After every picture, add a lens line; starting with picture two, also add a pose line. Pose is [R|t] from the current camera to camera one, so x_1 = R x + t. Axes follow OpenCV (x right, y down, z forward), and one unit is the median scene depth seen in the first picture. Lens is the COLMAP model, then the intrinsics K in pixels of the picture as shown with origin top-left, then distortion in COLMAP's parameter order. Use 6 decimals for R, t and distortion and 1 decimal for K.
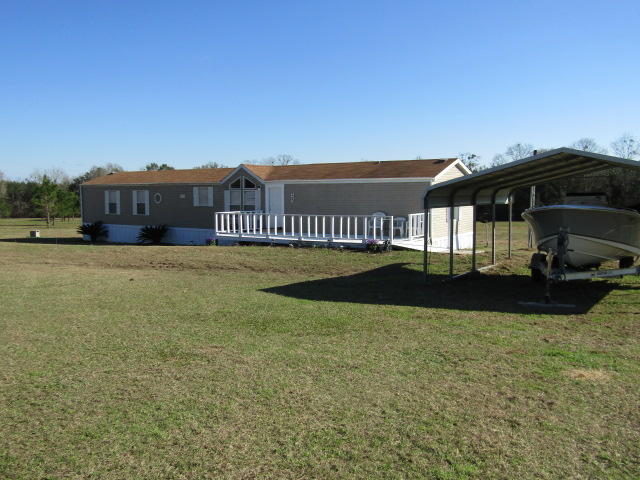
lens RADIAL K [[573.0, 0, 315.7], [0, 573.0, 240.5], [0, 0, 1]] dist [0.006867, -0.011438]
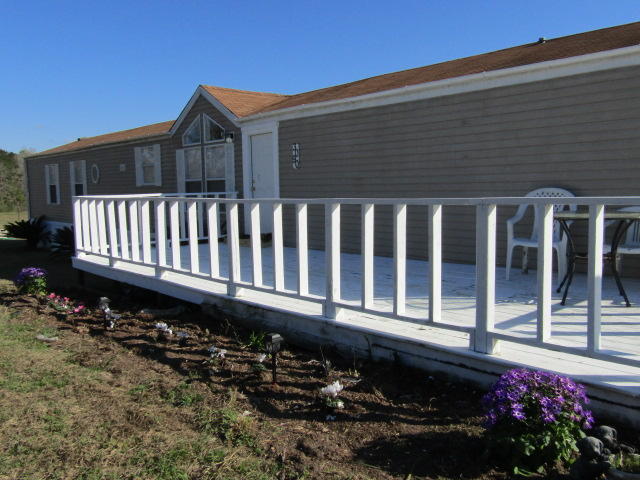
lens RADIAL K [[573.0, 0, 320.9], [0, 573.0, 240.8], [0, 0, 1]] dist [0.006867, -0.011438]
pose [[0.973716, 0.011722, -0.227463, 0.057052], [-0.008912, 0.999871, 0.013378, -0.023248], [0.227591, -0.010999, 0.973695, 0.598798]]
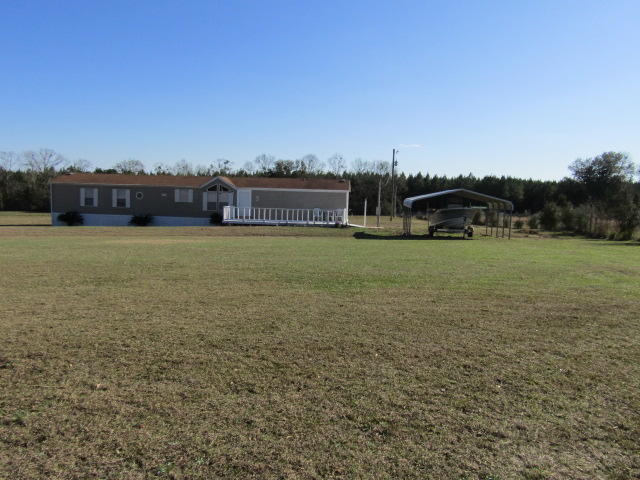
lens RADIAL K [[517.0, 0, 318.3], [0, 517.0, 240.1], [0, 0, 1]] dist [0.005717, -0.016736]
pose [[0.866833, -0.018050, 0.498272, -0.602200], [0.009867, 0.999770, 0.019051, 0.018805], [-0.498501, -0.011597, 0.866811, -0.376964]]
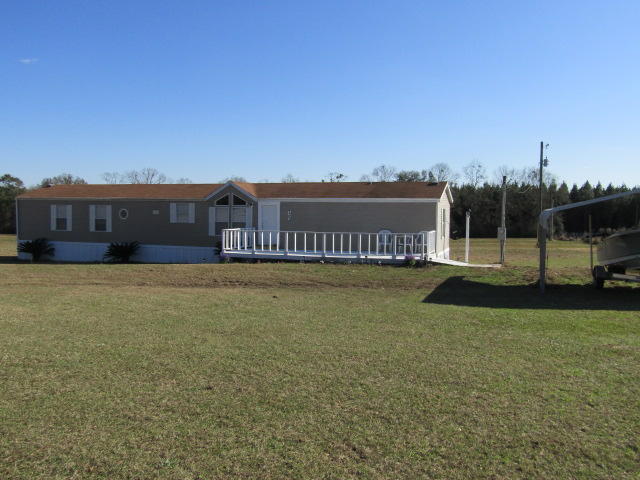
lens RADIAL K [[573.0, 0, 320.3], [0, 573.0, 241.8], [0, 0, 1]] dist [0.006867, -0.011438]
pose [[0.962417, -0.002322, 0.271565, -0.249084], [0.009245, 0.999664, -0.024217, -0.002023], [-0.271417, 0.025817, 0.962115, 0.000721]]
